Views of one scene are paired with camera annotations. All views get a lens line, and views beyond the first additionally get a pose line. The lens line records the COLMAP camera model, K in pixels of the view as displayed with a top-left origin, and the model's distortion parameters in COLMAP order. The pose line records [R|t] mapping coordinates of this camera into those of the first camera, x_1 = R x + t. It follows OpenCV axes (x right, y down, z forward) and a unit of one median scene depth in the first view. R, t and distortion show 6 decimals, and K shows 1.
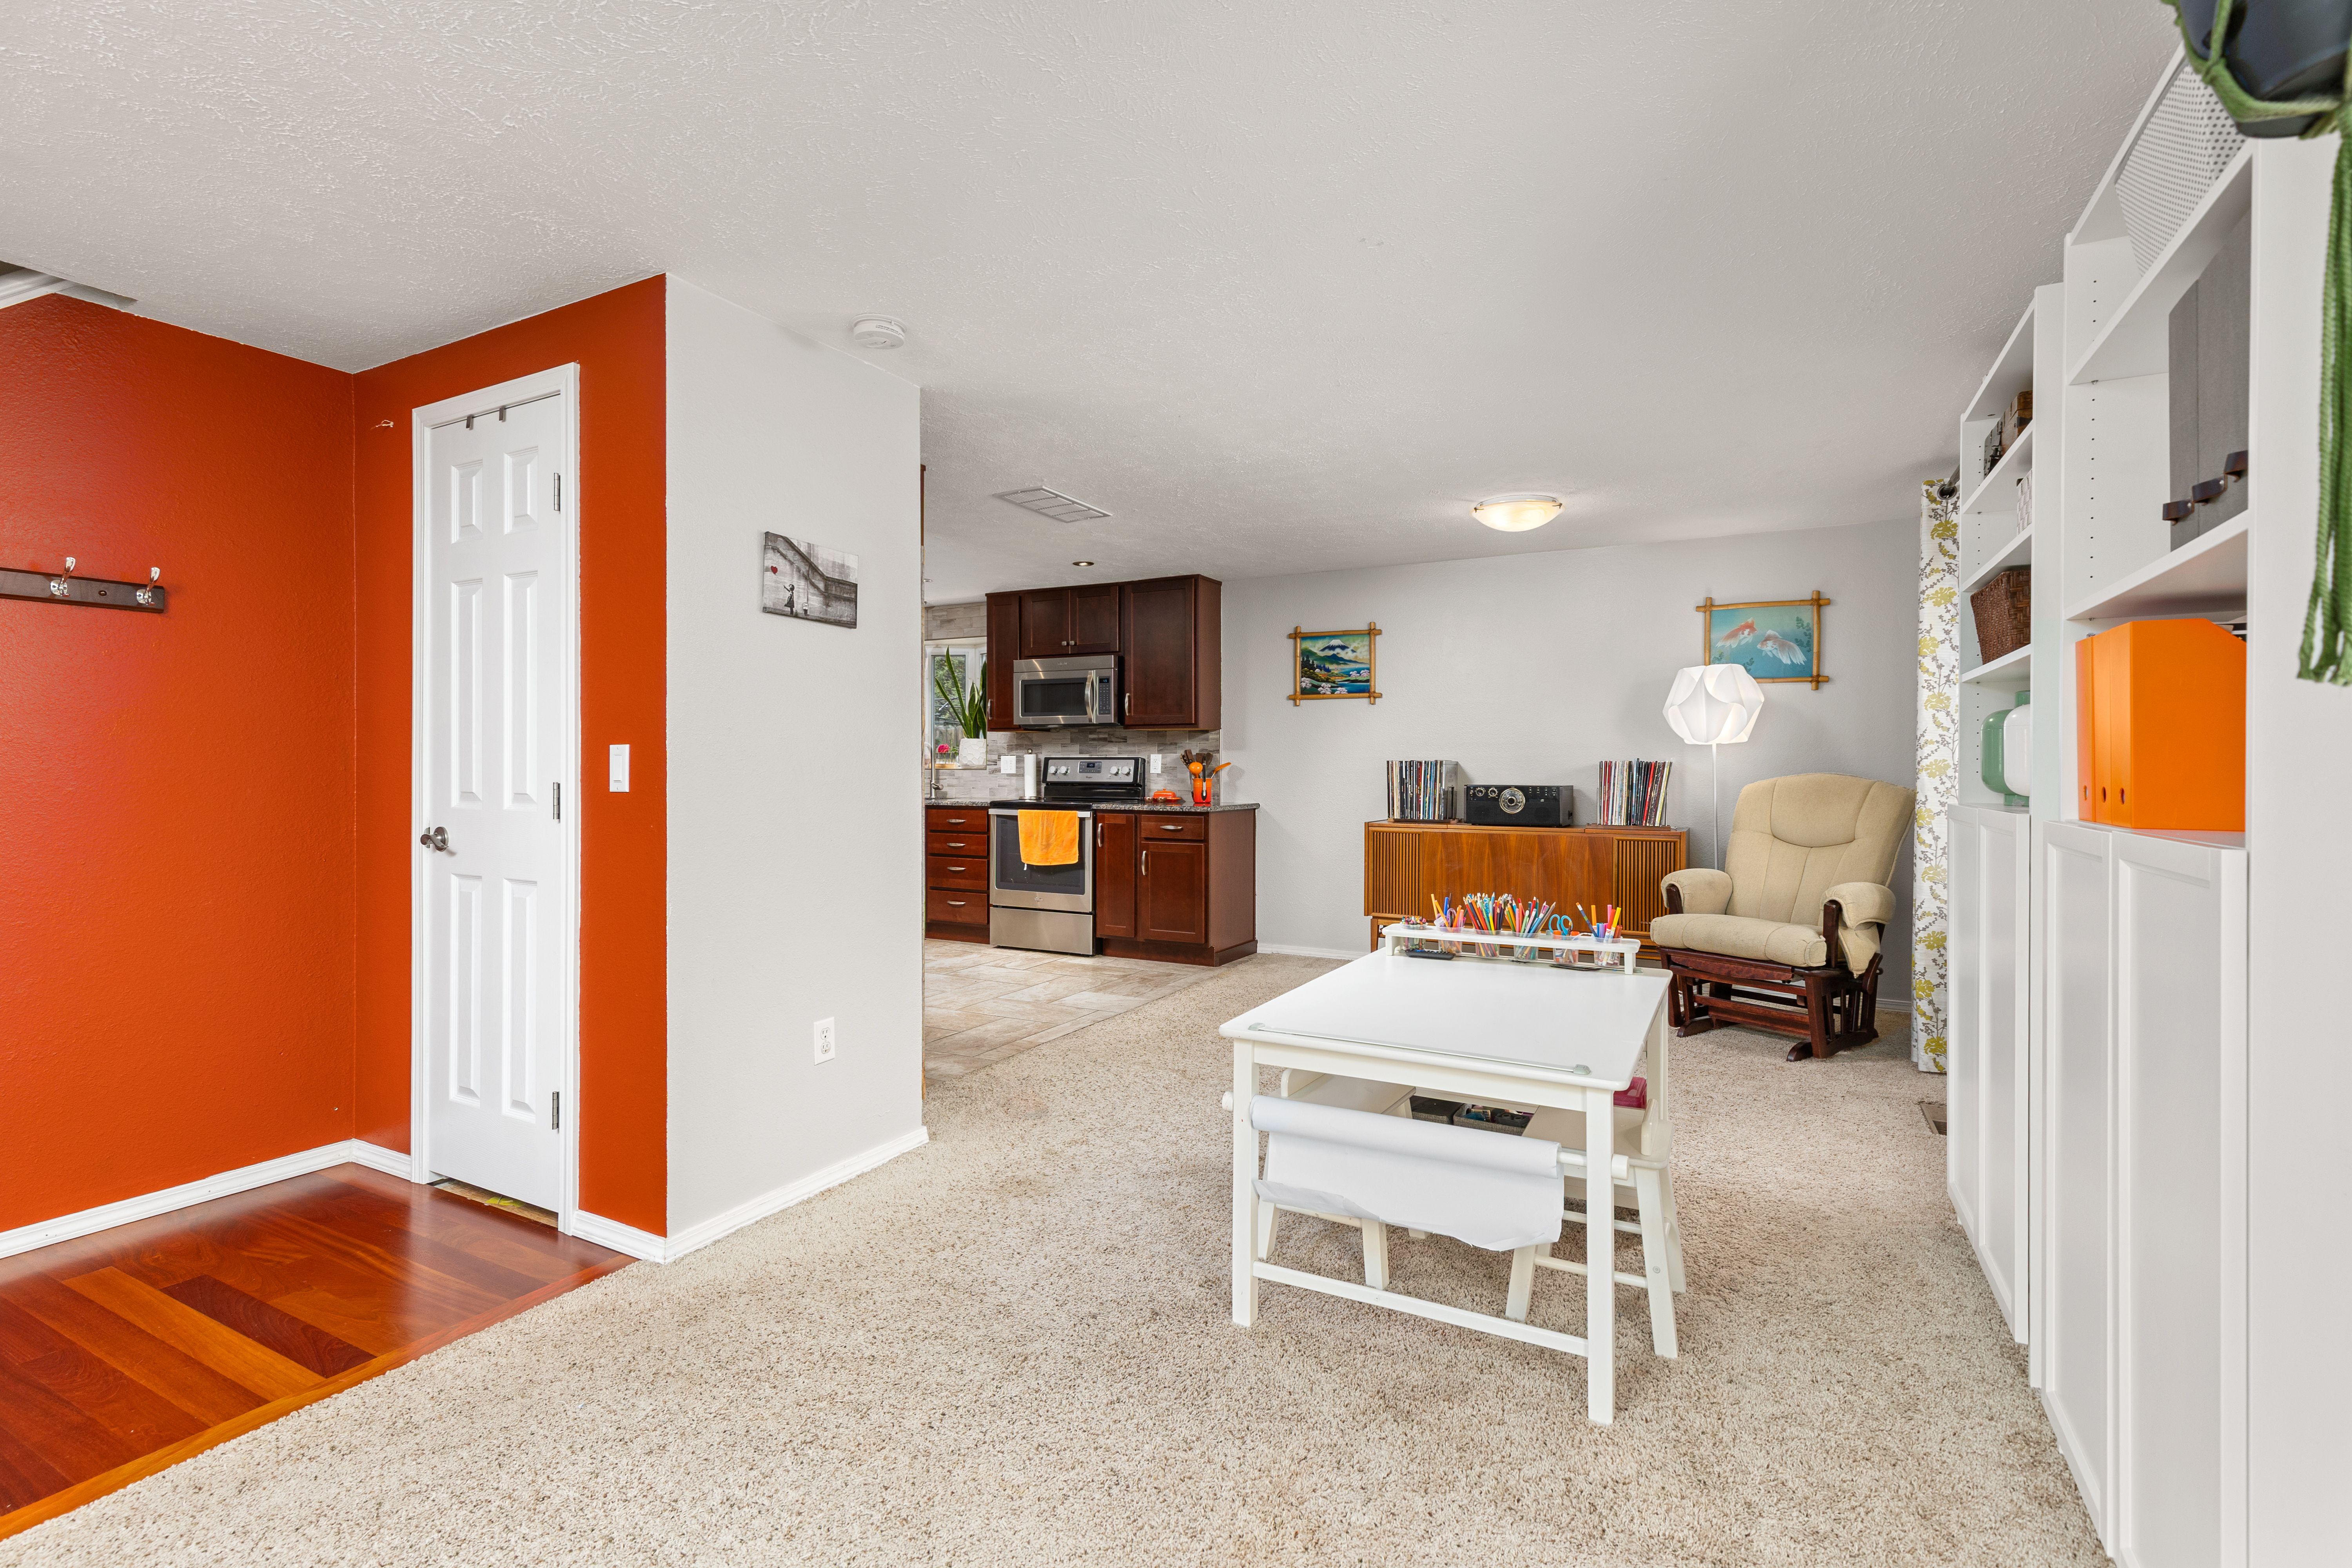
lens RADIAL K [[1065.9, 0, 1184.4], [0, 1065.9, 778.6], [0, 0, 1]] dist [-0.000946, -0.000717]
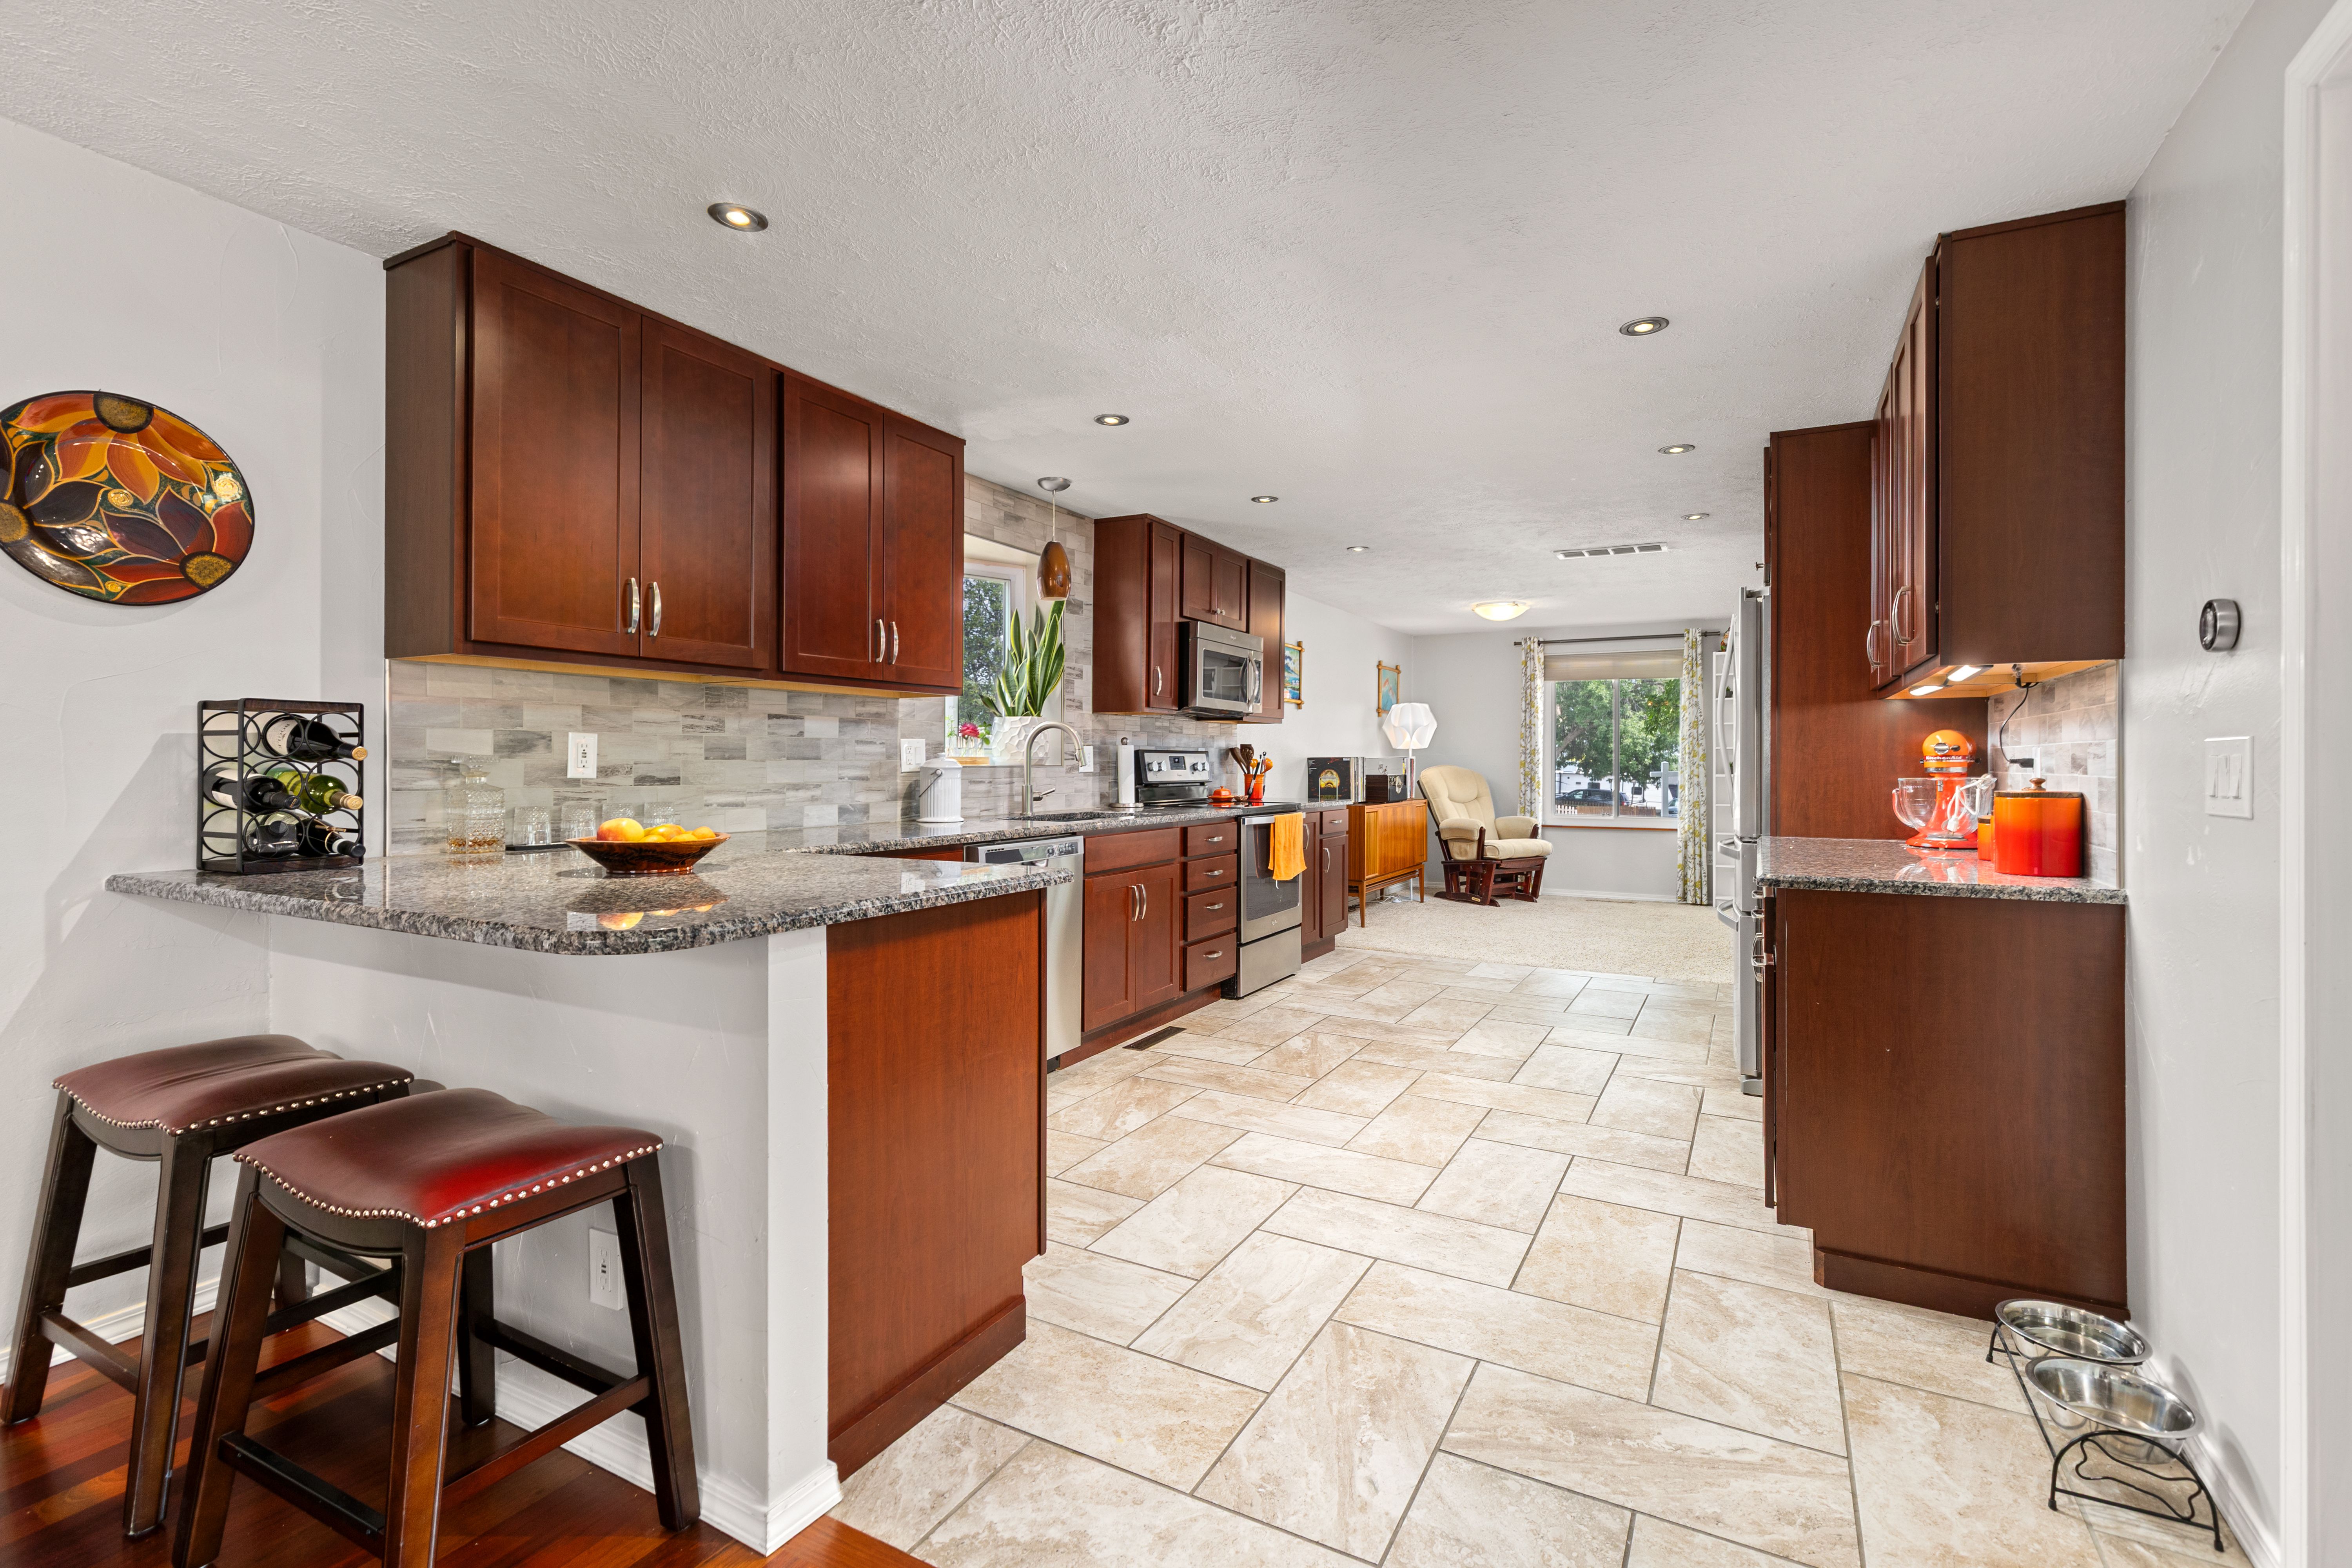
lens RADIAL K [[1065.9, 0, 1198.0], [0, 1065.9, 766.8], [0, 0, 1]] dist [-0.000946, -0.000717]
pose [[0.001872, -0.009415, 0.999954, -0.920974], [0.003807, 0.999949, 0.009407, -0.015647], [-0.999991, 0.003789, 0.001908, 1.007487]]
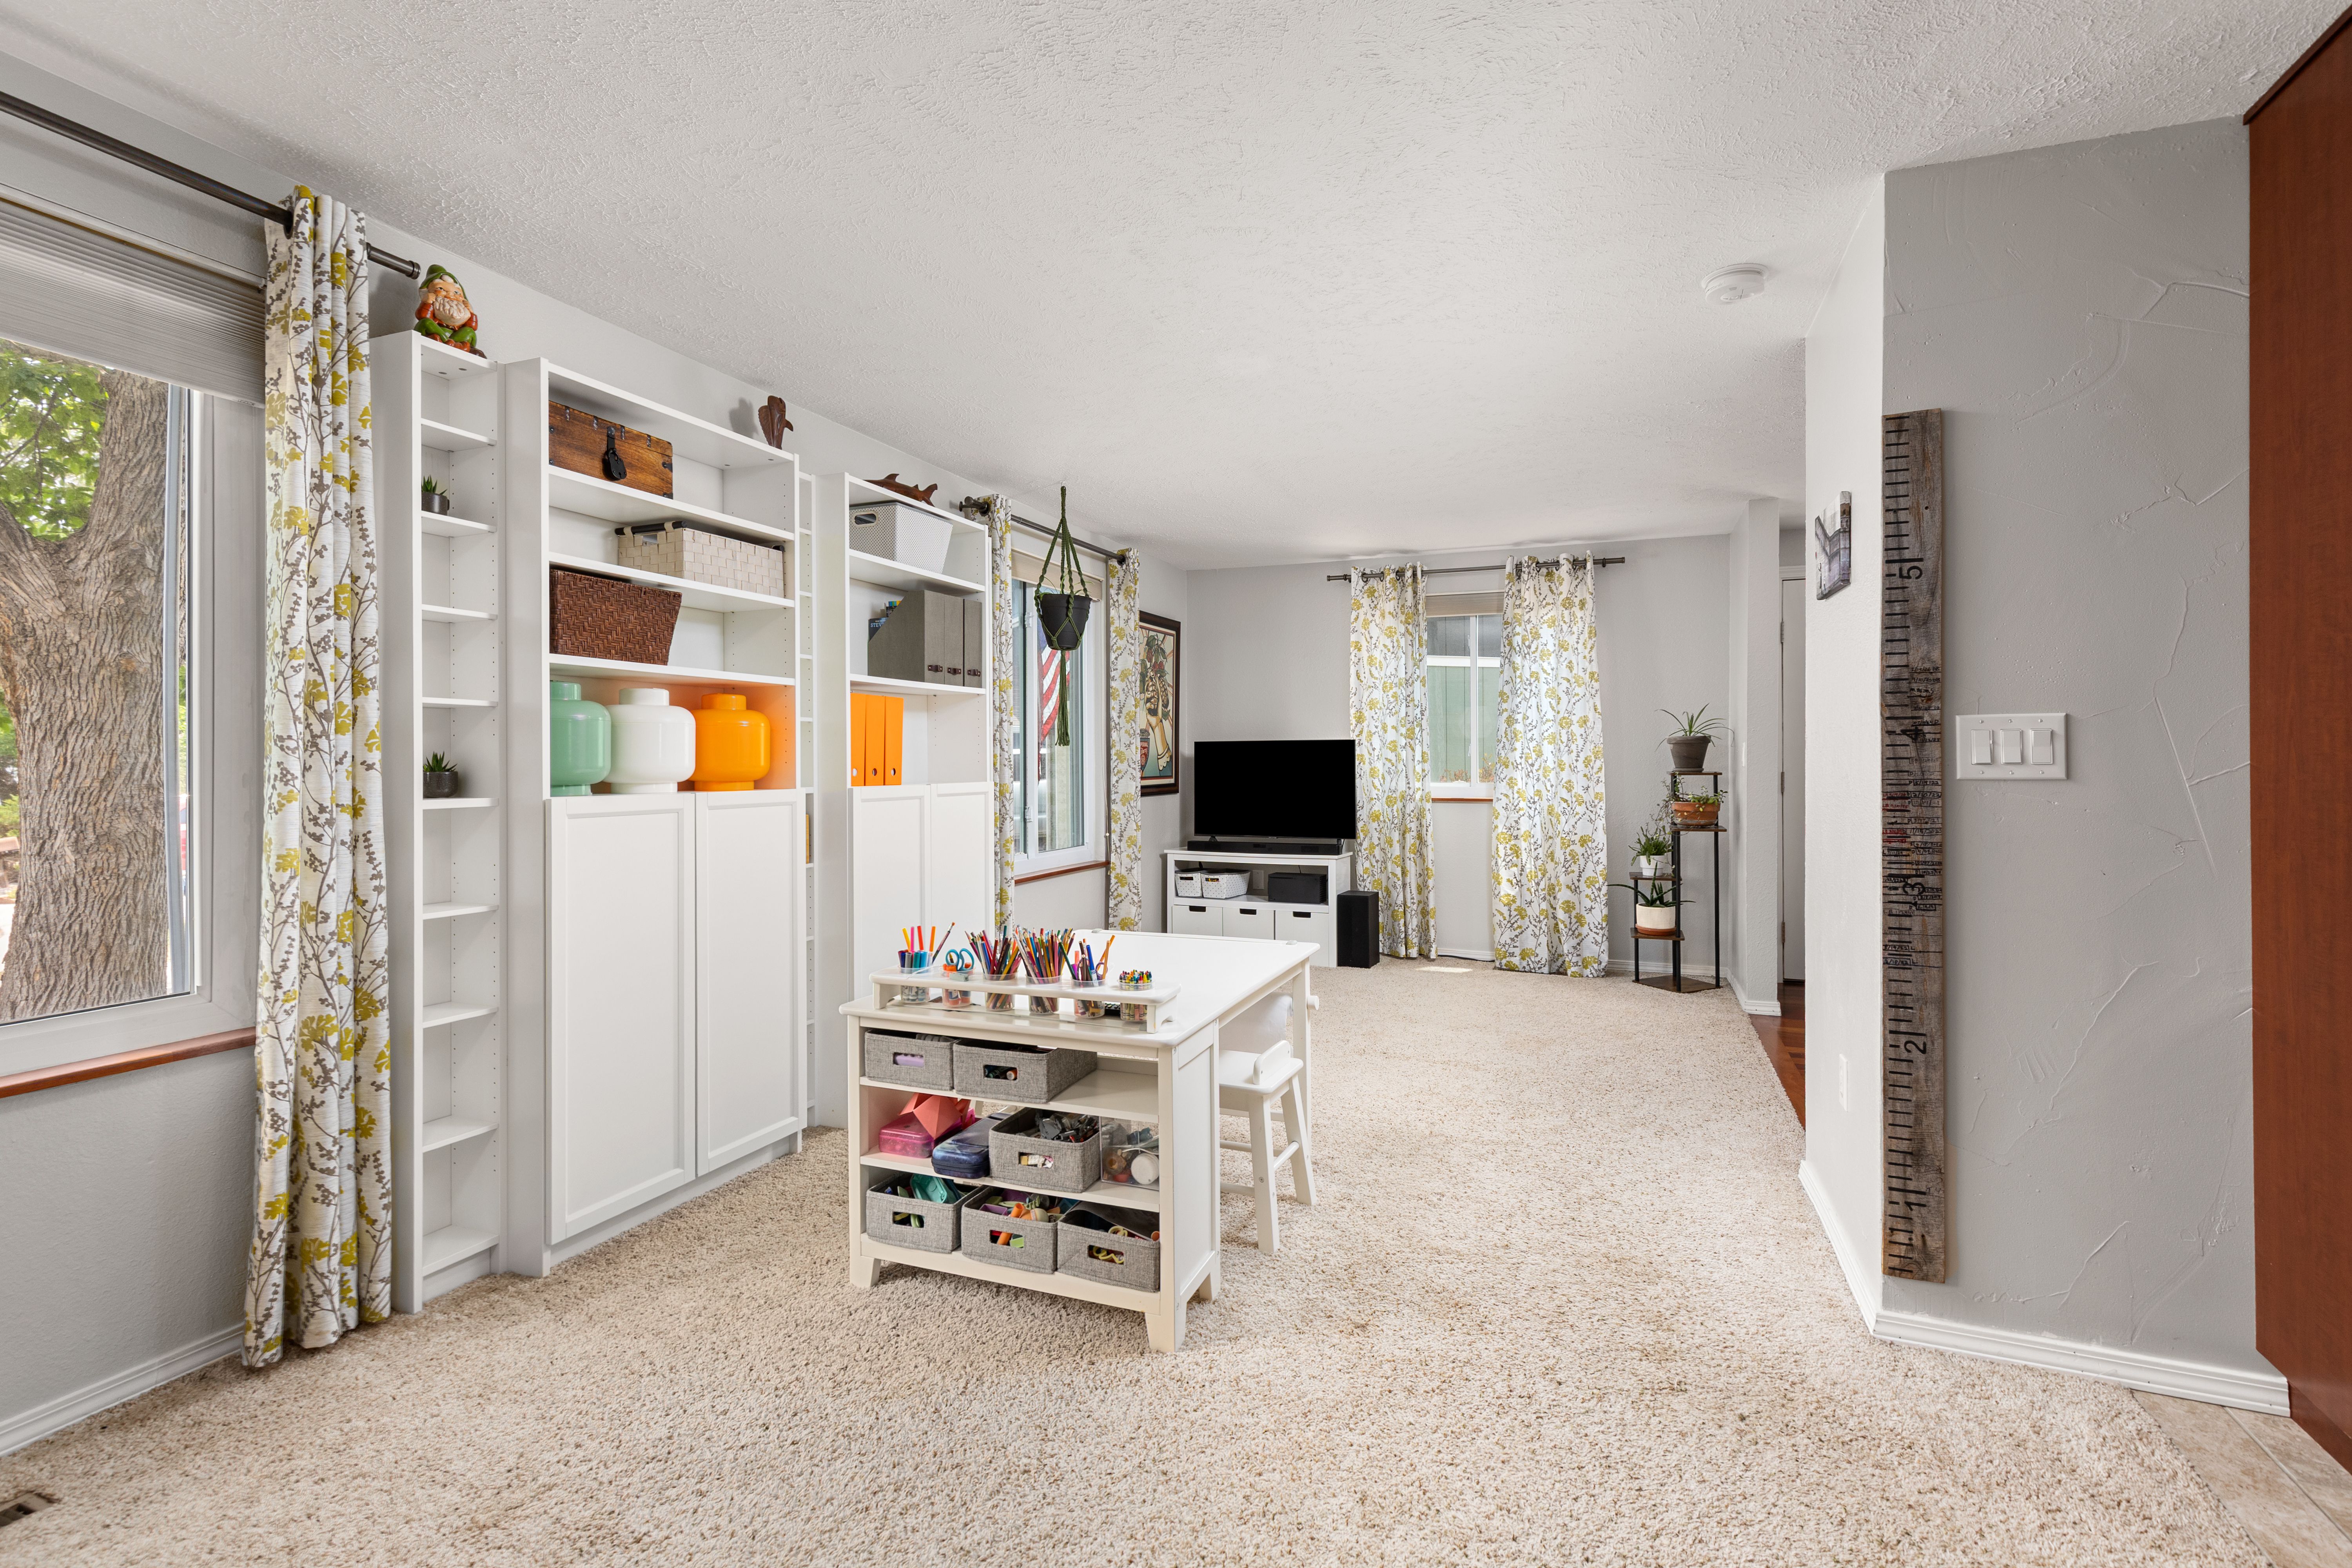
lens RADIAL K [[1065.9, 0, 1196.4], [0, 1065.9, 755.9], [0, 0, 1]] dist [-0.000946, -0.000717]
pose [[-0.992771, -0.004446, -0.119942, 0.121446], [-0.004492, 0.999990, 0.000114, -0.007683], [0.119940, 0.000652, -0.992781, 0.759440]]
